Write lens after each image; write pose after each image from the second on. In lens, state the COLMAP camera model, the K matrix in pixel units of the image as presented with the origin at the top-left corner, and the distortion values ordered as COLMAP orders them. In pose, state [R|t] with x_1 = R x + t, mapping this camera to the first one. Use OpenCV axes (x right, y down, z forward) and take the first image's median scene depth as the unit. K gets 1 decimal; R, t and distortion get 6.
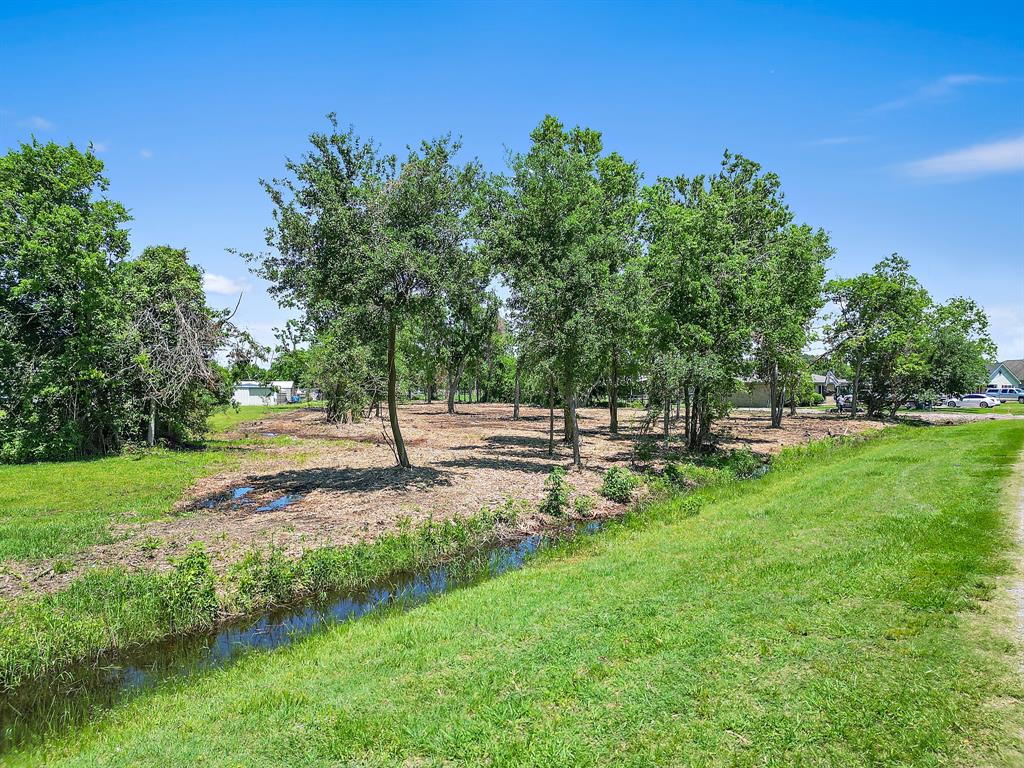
lens RADIAL K [[713.2, 0, 512.0], [0, 713.2, 384.0], [0, 0, 1]] dist [0.050088, -0.036858]
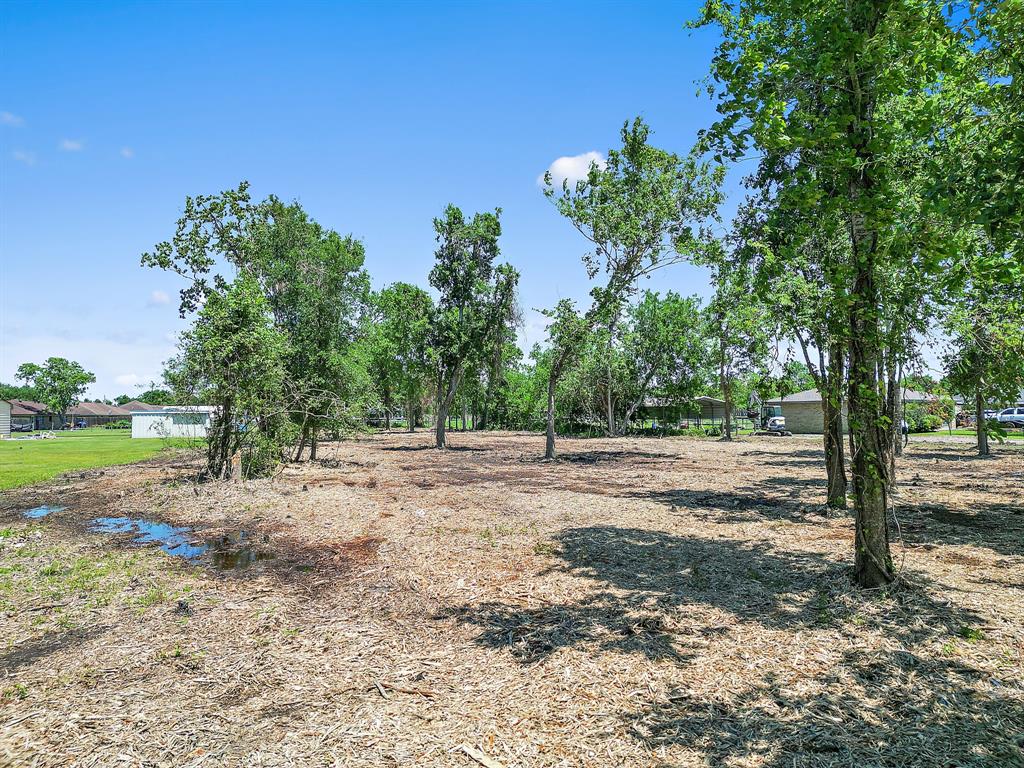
lens RADIAL K [[713.2, 0, 512.0], [0, 713.2, 384.0], [0, 0, 1]] dist [0.050088, -0.036858]
pose [[0.999809, -0.008282, 0.017722, -0.025831], [0.008907, 0.999329, -0.035517, 0.004799], [-0.017416, 0.035668, 0.999212, 0.281130]]
